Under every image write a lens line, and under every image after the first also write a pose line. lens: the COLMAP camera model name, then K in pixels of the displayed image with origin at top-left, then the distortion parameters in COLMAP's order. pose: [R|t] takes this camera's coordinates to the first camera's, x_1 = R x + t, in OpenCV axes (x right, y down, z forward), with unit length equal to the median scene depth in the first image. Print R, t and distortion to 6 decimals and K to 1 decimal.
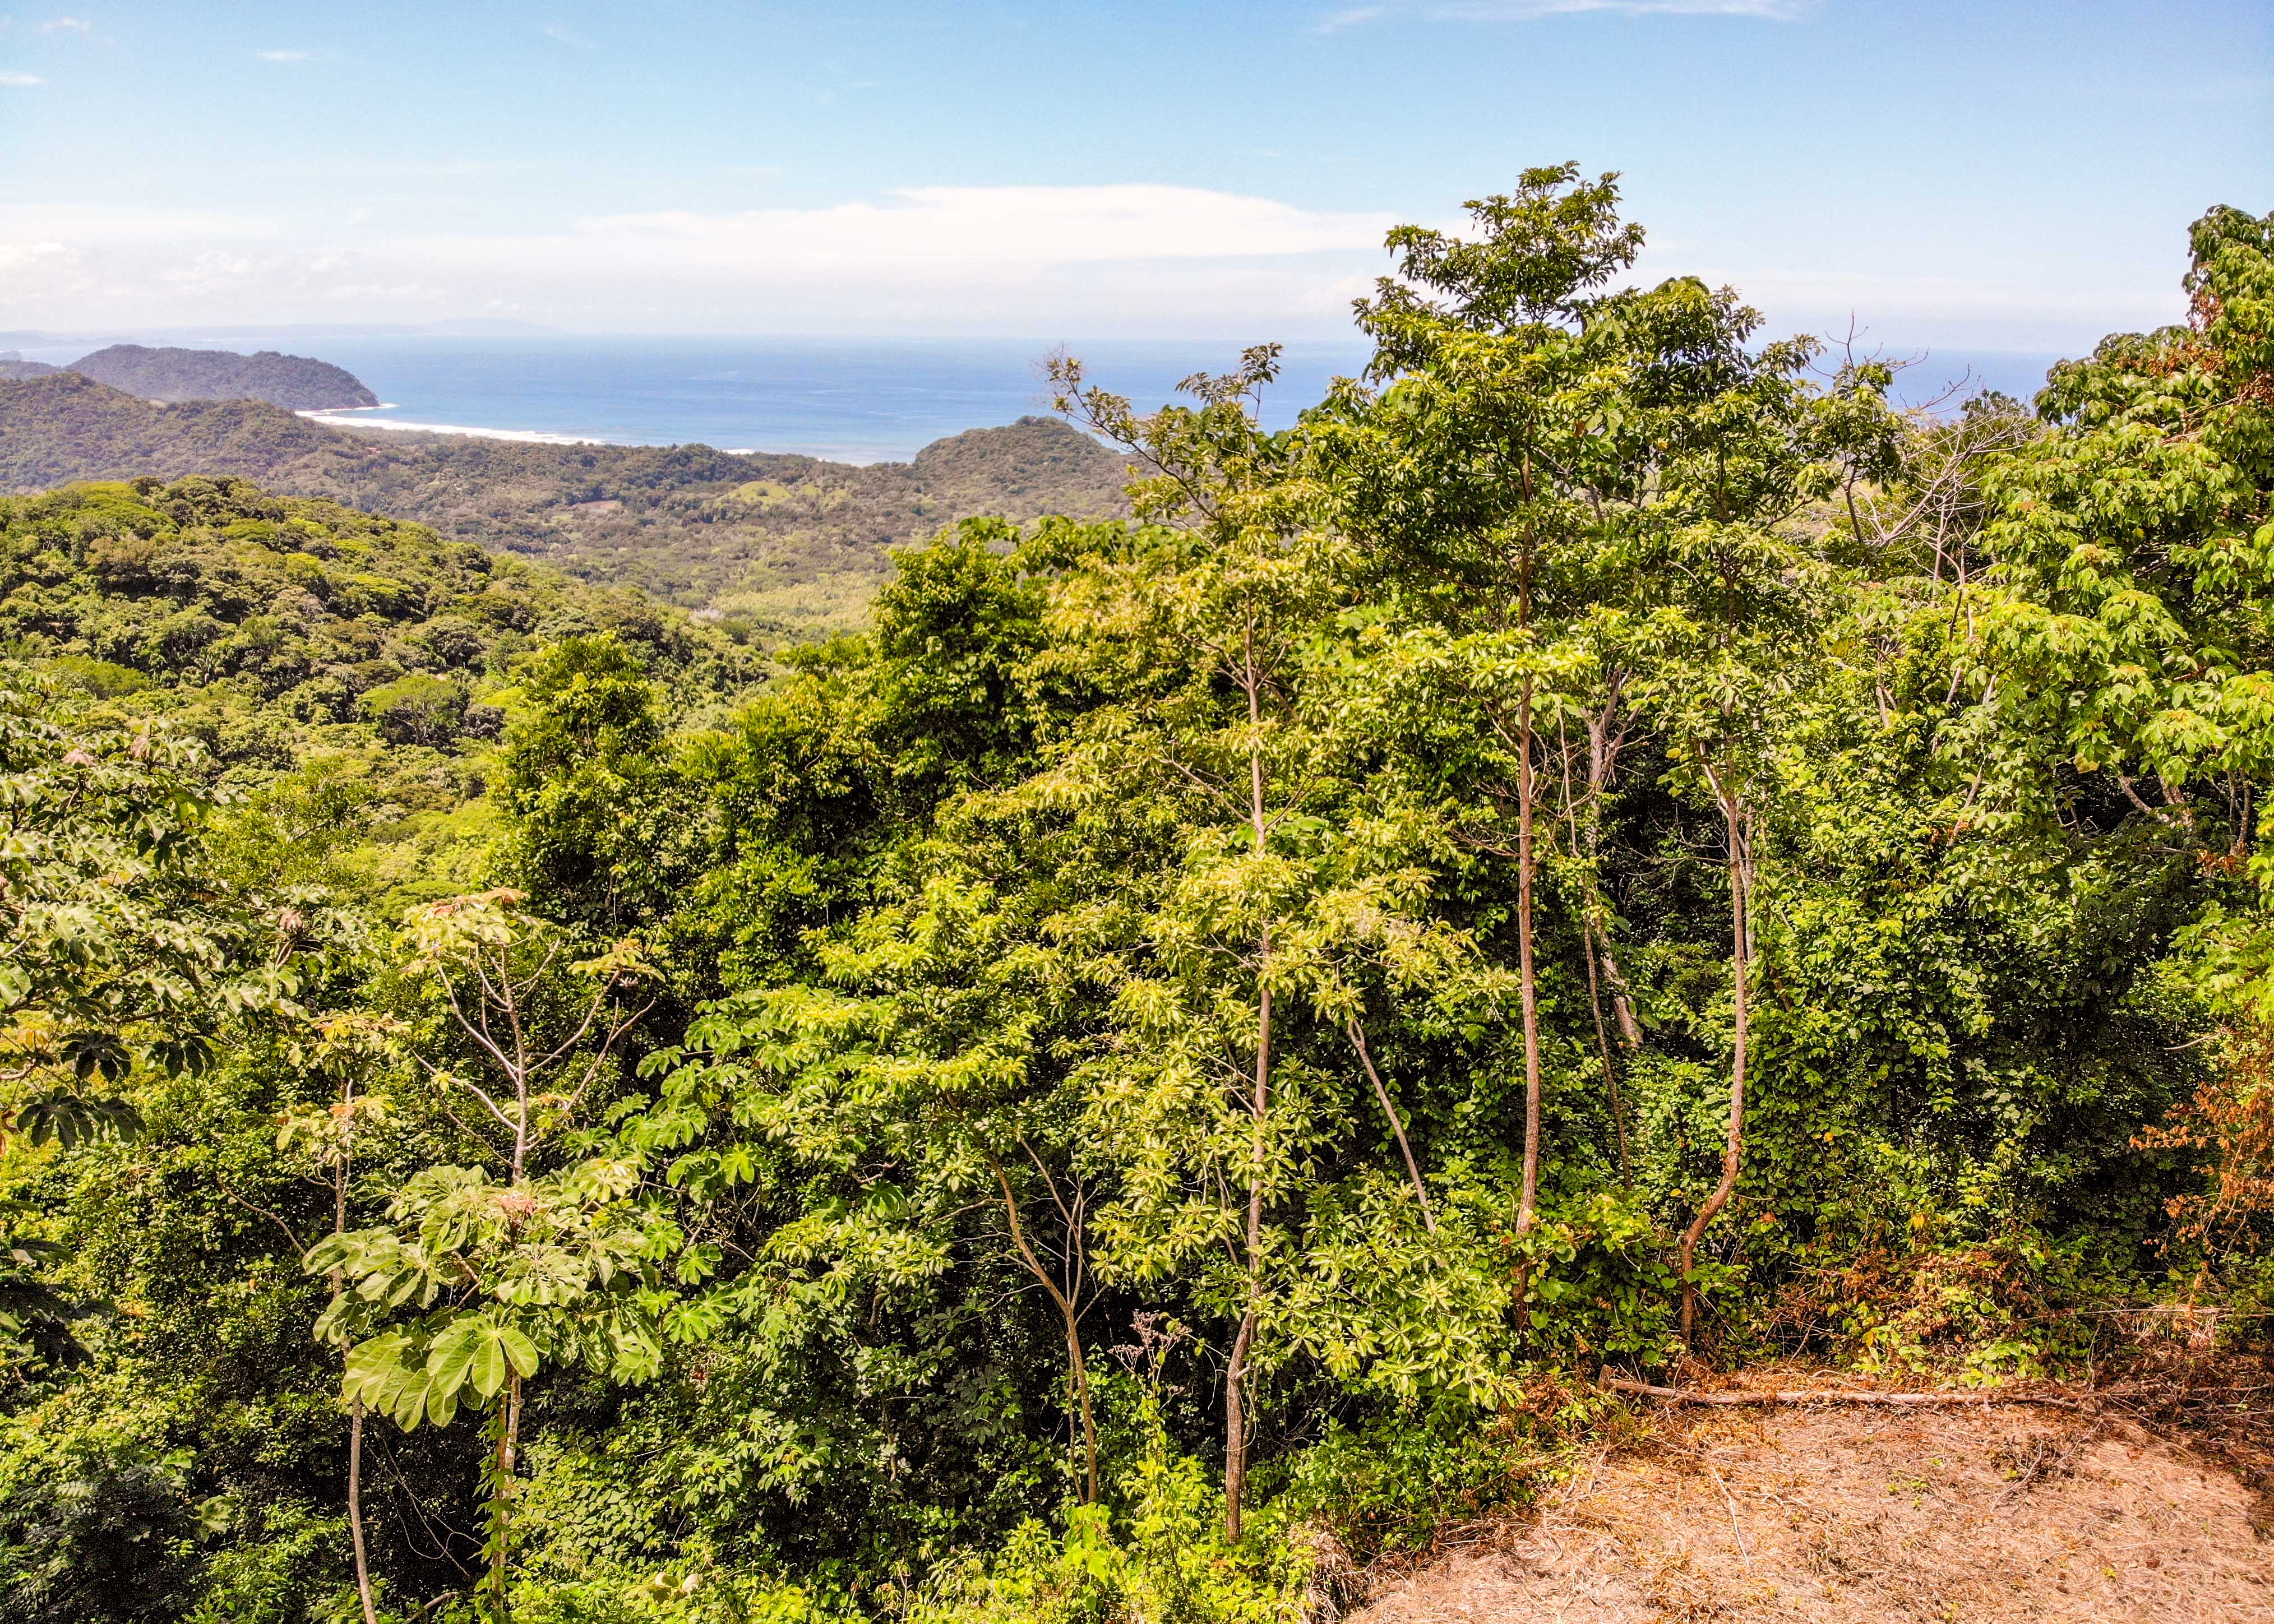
lens RADIAL K [[1700.9, 0, 1137.0], [0, 1700.9, 812.0], [0, 0, 1]] dist [0.007115, -0.116345]
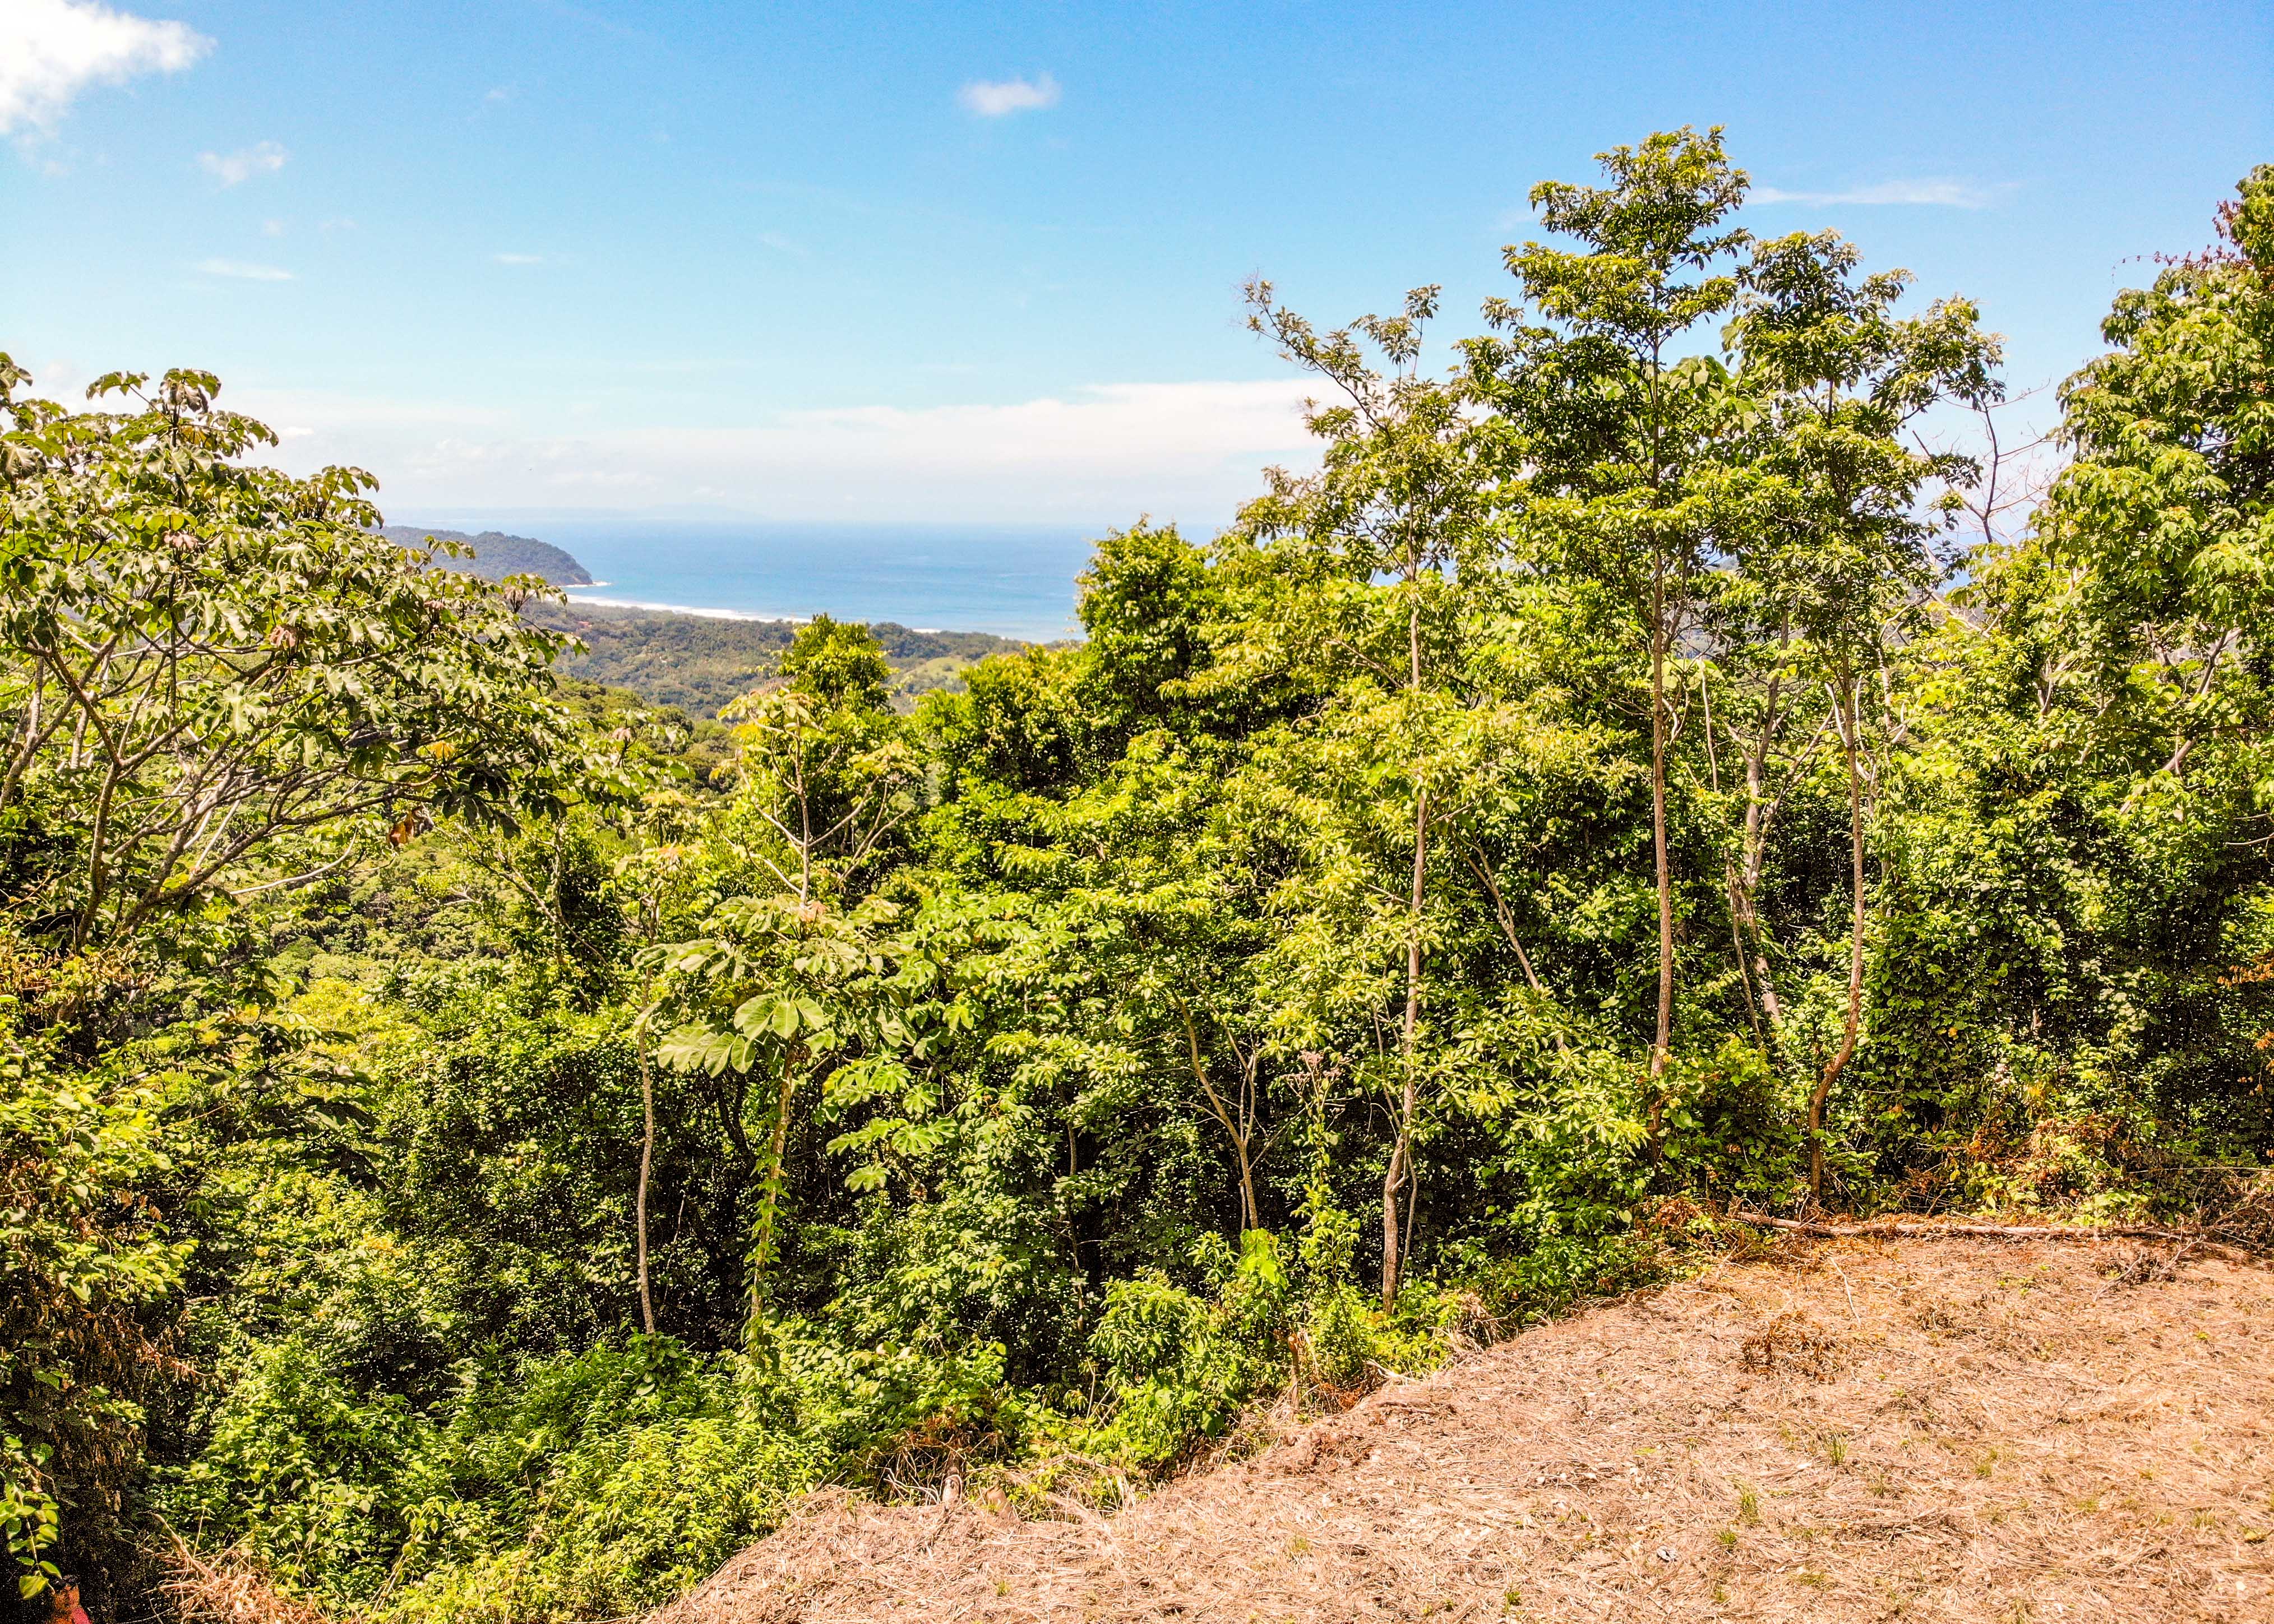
lens RADIAL K [[1700.9, 0, 1137.0], [0, 1700.9, 812.0], [0, 0, 1]] dist [0.007115, -0.116345]
pose [[0.994630, 0.015610, -0.102311, 0.000564], [-0.025844, 0.994704, -0.099481, 0.173888], [0.100217, 0.101590, 0.989766, -0.129330]]
